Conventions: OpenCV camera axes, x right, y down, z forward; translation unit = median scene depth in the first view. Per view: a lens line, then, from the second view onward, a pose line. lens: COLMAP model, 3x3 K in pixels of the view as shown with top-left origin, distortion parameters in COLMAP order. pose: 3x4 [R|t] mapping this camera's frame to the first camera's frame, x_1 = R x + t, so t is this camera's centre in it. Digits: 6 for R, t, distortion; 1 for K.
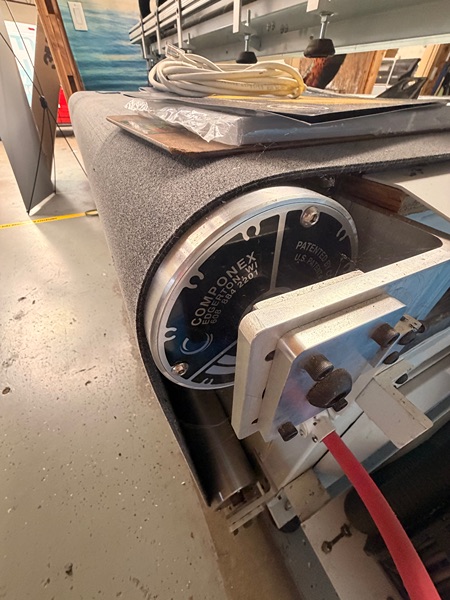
lens RADIAL K [[240.7, 0, 225.7], [0, 240.7, 299.9], [0, 0, 1]] dist [0.001376, 0.000123]
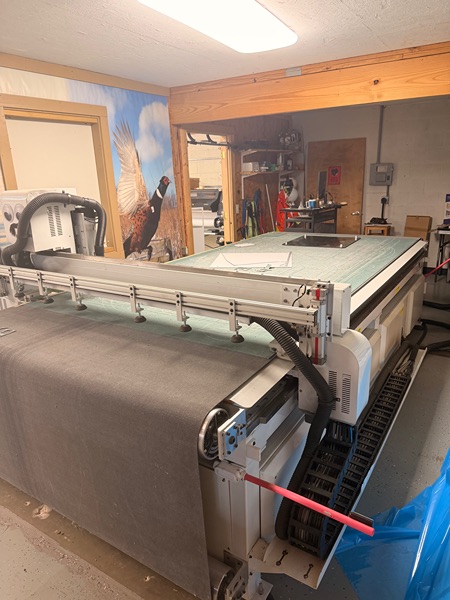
lens RADIAL K [[415.2, 0, 226.0], [0, 415.2, 300.7], [0, 0, 1]] dist [0.022895, -0.002229]
pose [[0.862775, -0.192363, 0.467563, -0.184794], [0.374161, 0.864900, -0.334591, 0.037533], [-0.340033, 0.463621, 0.818189, -0.429833]]
